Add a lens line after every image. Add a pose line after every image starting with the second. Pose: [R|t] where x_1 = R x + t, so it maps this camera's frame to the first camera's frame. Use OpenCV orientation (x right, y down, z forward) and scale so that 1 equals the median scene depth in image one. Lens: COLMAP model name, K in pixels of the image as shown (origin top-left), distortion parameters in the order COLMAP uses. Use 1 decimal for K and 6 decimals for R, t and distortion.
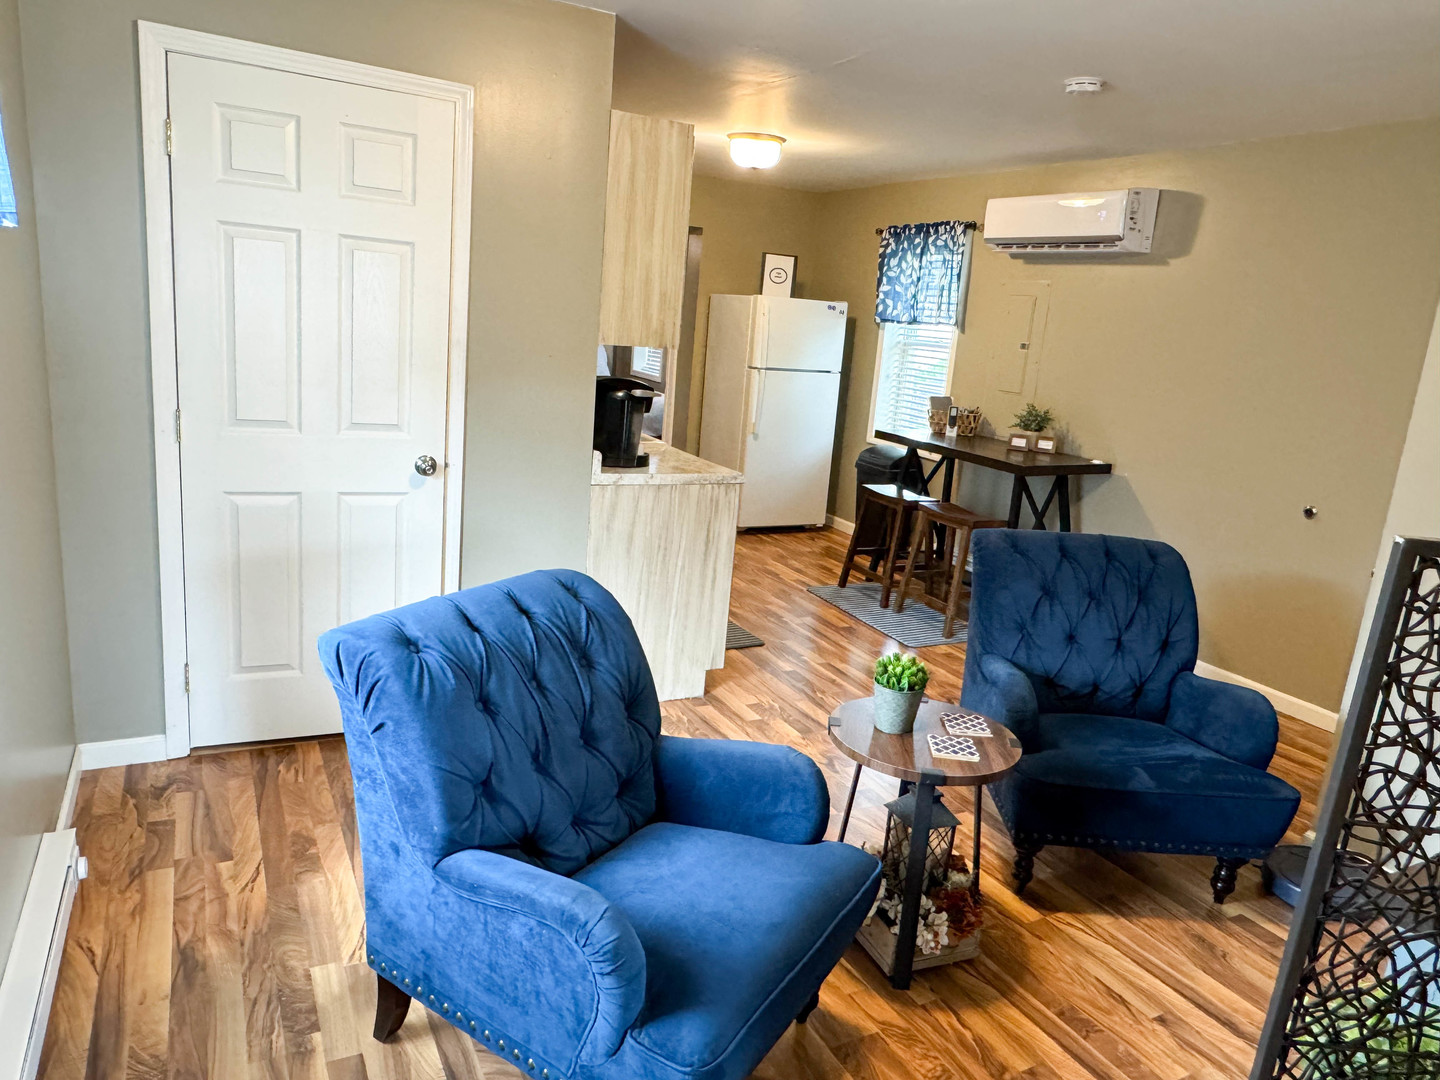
lens RADIAL K [[962.1, 0, 723.8], [0, 962.1, 532.4], [0, 0, 1]] dist [-0.005844, 0.005777]
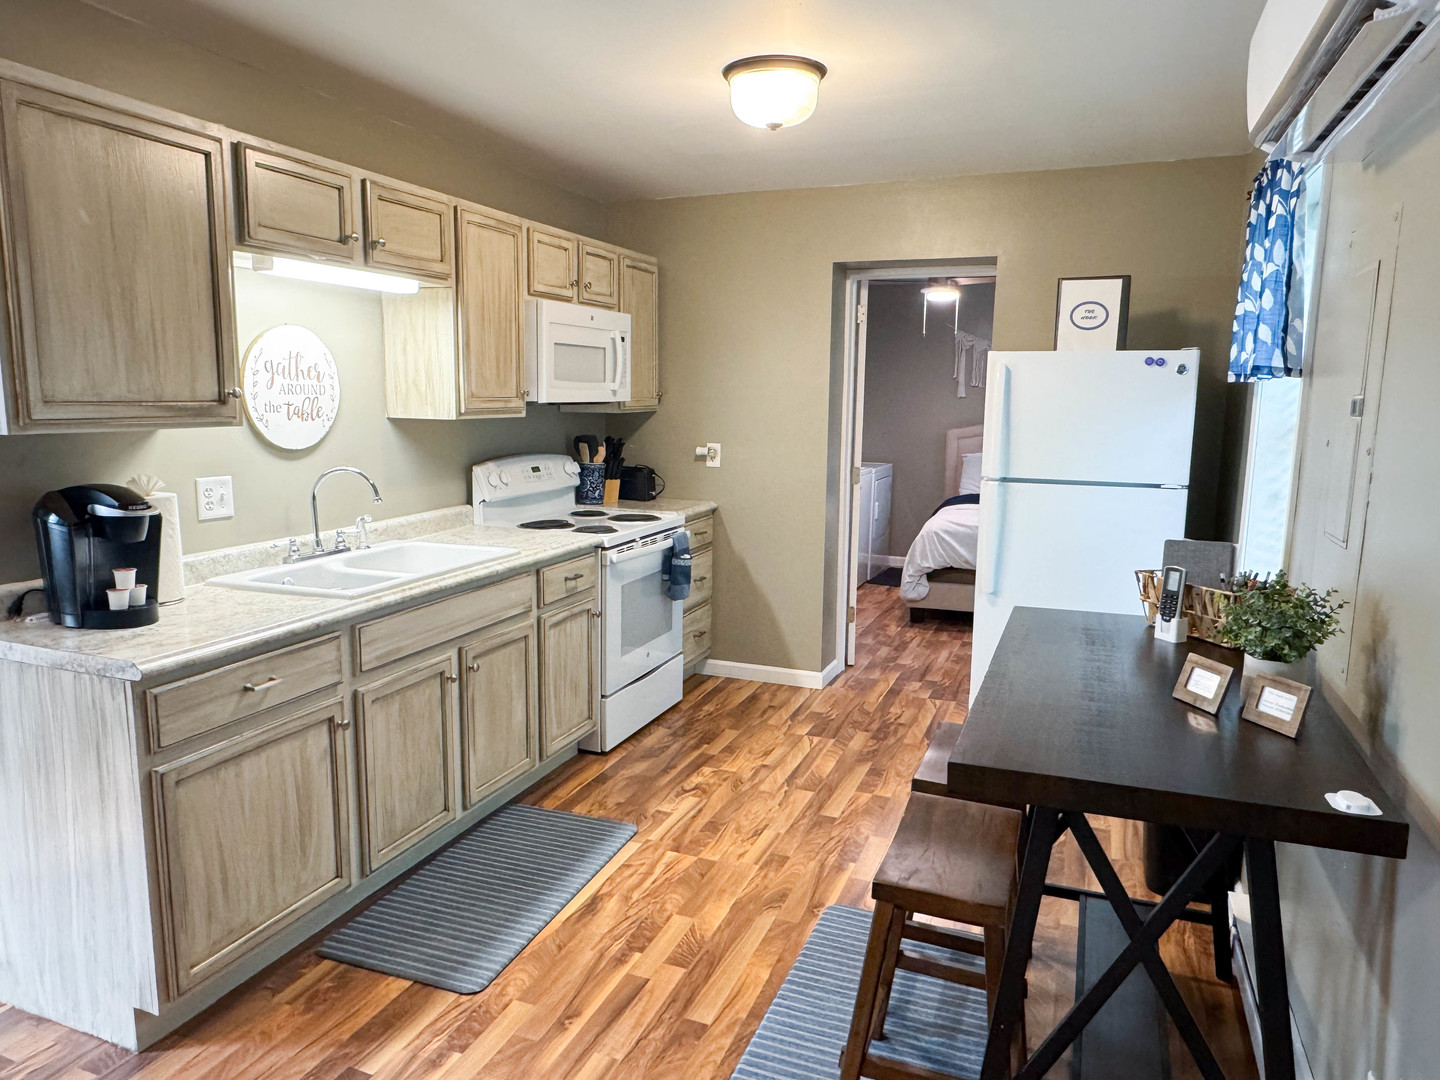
lens RADIAL K [[962.1, 0, 720.7], [0, 962.1, 550.6], [0, 0, 1]] dist [-0.005844, 0.005777]
pose [[0.649327, 0.052712, -0.758680, 0.836052], [-0.133396, 0.990023, -0.045384, -0.189928], [0.748718, 0.130674, 0.649881, 1.197653]]
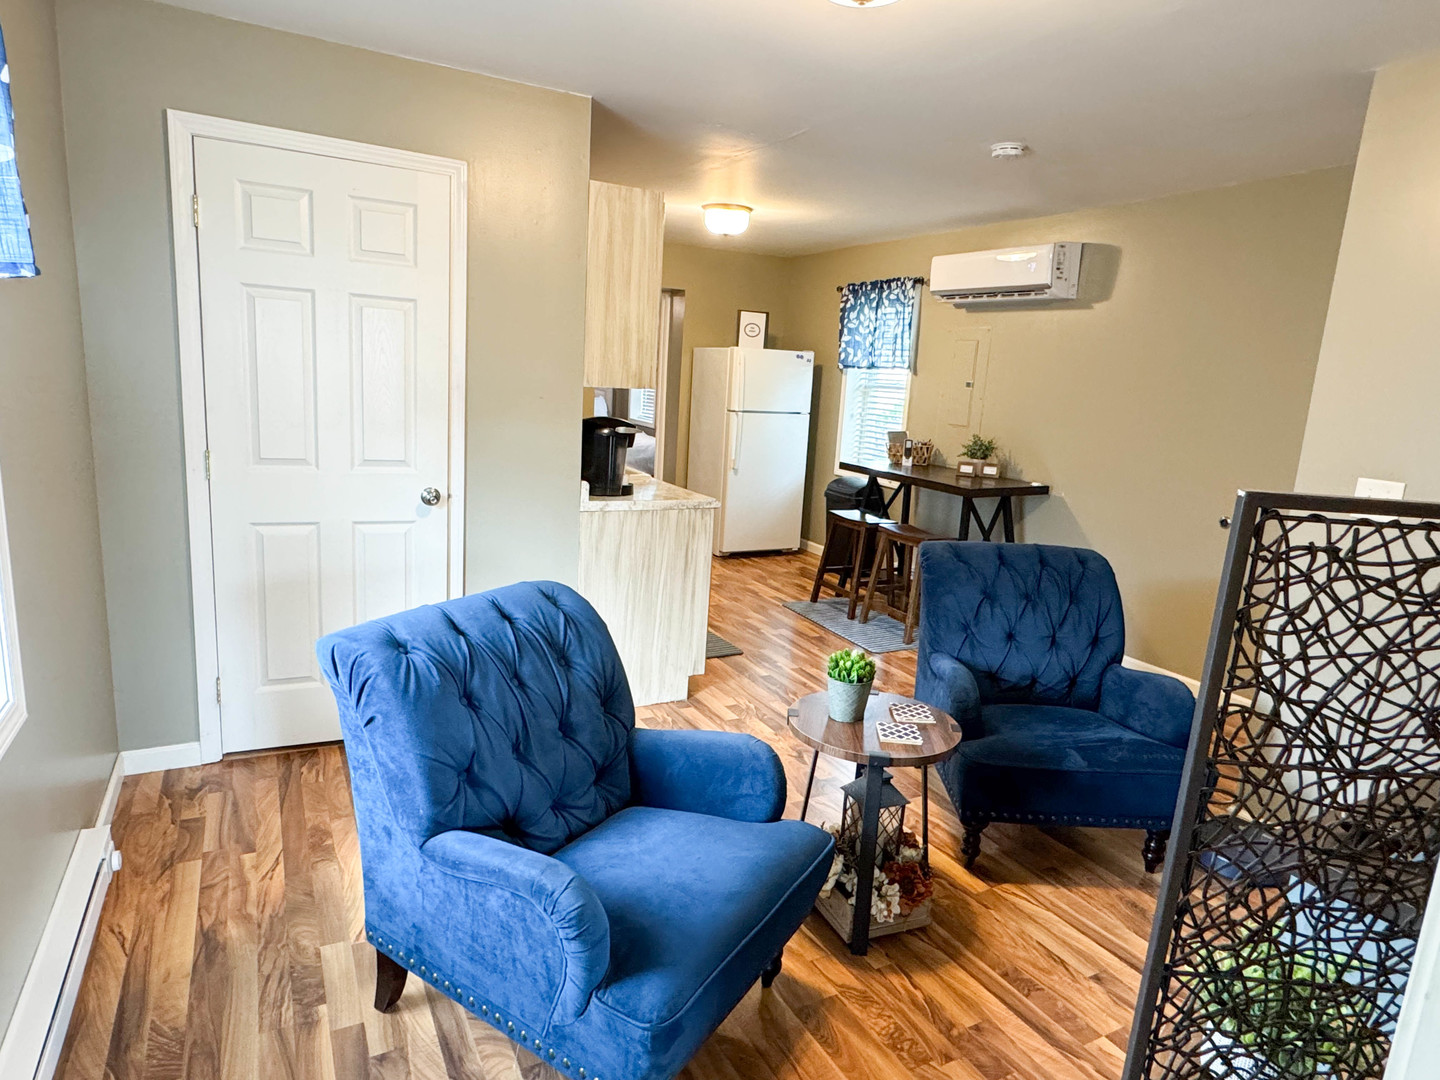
lens RADIAL K [[849.7, 0, 716.3], [0, 849.7, 538.2], [0, 0, 1]] dist [-0.003371, 0.001989]
pose [[0.999693, -0.024398, -0.004314, 0.029685], [0.024258, 0.999253, -0.030080, 0.018872], [0.005045, 0.029966, 0.999538, 0.010871]]
